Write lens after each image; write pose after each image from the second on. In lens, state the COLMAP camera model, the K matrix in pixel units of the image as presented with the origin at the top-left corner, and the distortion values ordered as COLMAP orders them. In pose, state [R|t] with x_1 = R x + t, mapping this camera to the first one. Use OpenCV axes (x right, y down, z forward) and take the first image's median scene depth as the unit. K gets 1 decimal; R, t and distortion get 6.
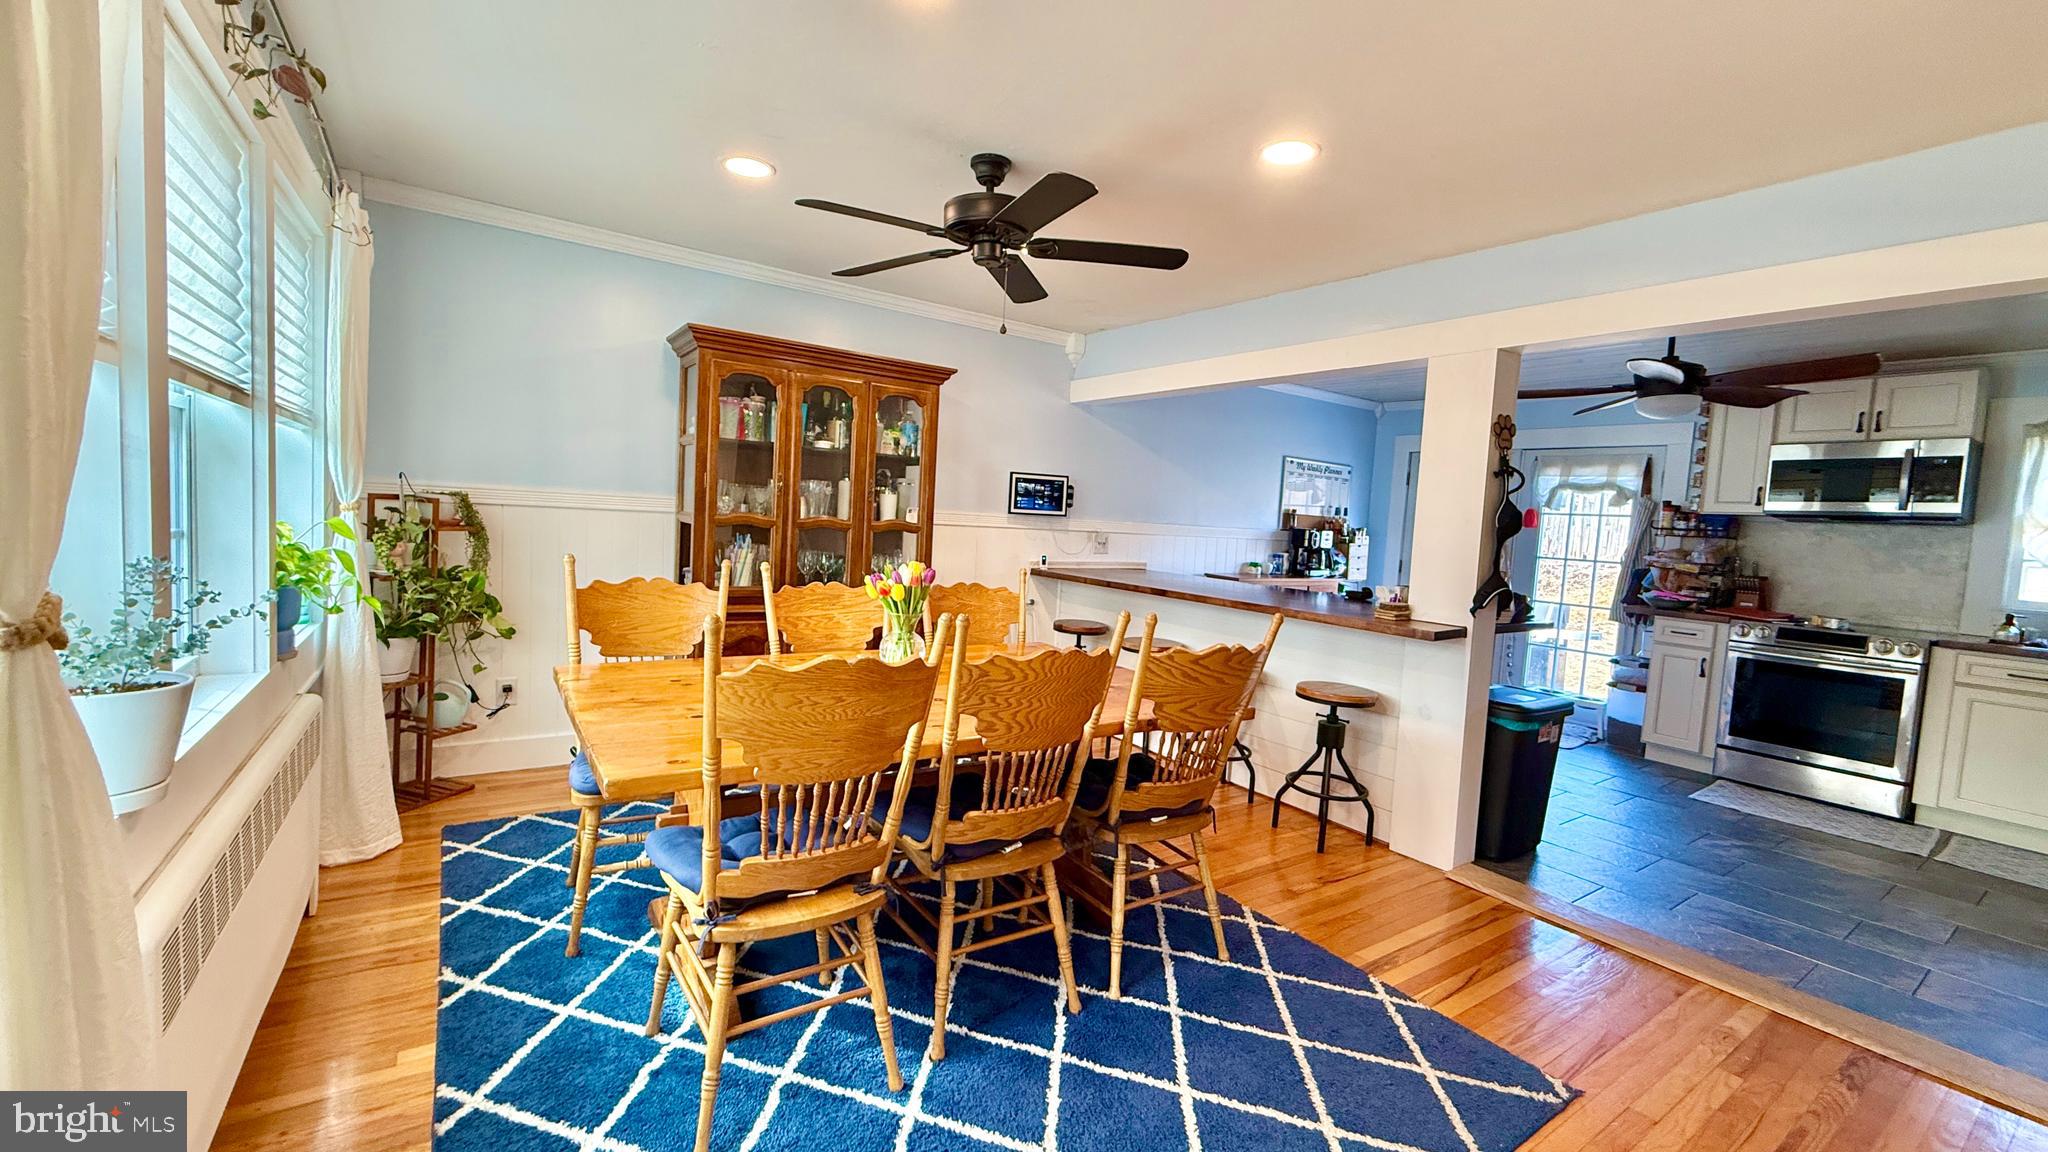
lens RADIAL K [[809.7, 0, 1014.9], [0, 809.7, 574.4], [0, 0, 1]] dist [-0.000456, 0.000008]
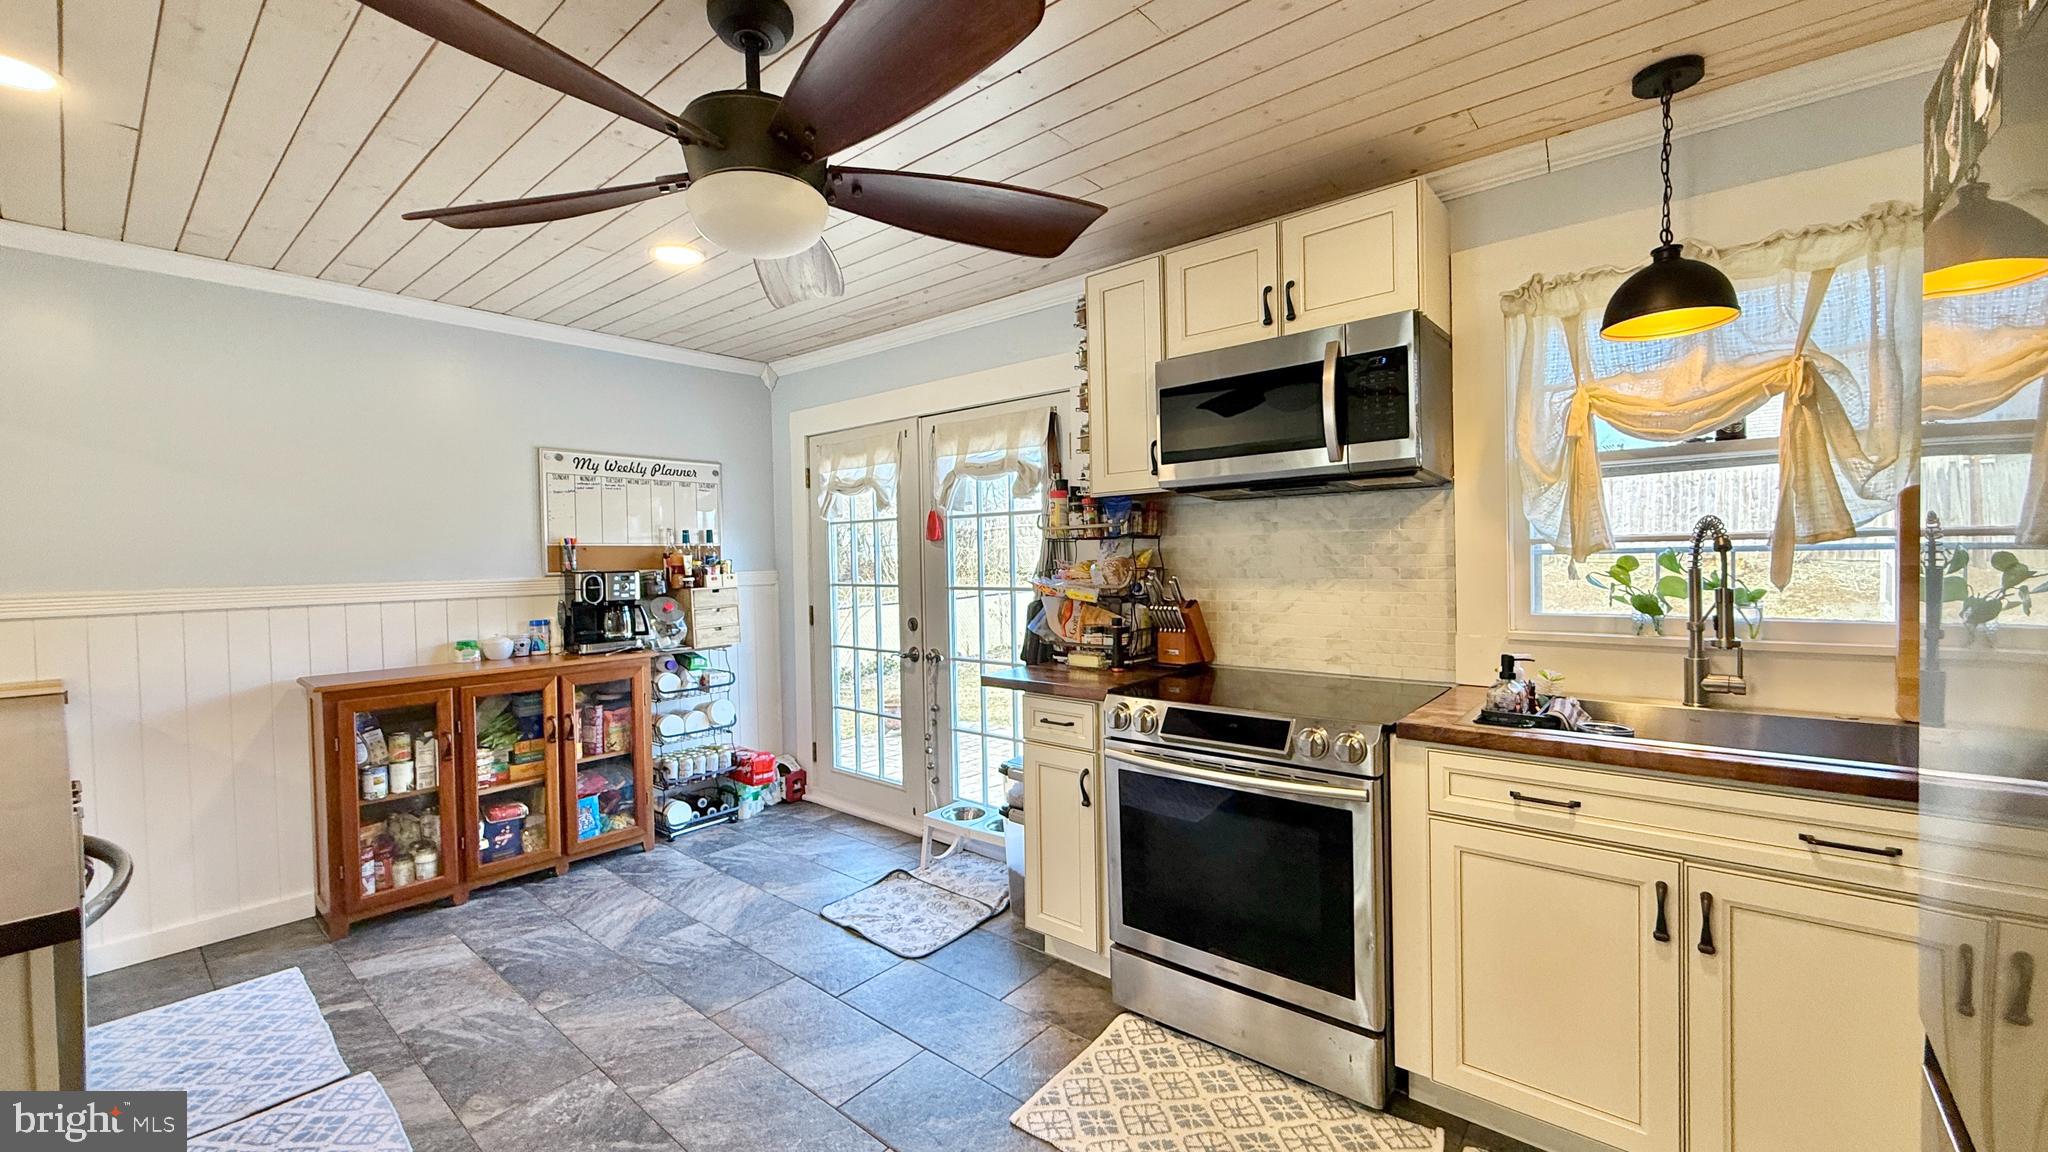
lens RADIAL K [[809.7, 0, 1014.9], [0, 809.7, 574.4], [0, 0, 1]] dist [-0.000456, 0.000008]
pose [[0.960146, -0.080314, 0.267710, 0.678571], [0.092800, 0.995094, -0.034296, -0.007746], [-0.263643, 0.057772, 0.962889, 0.503292]]
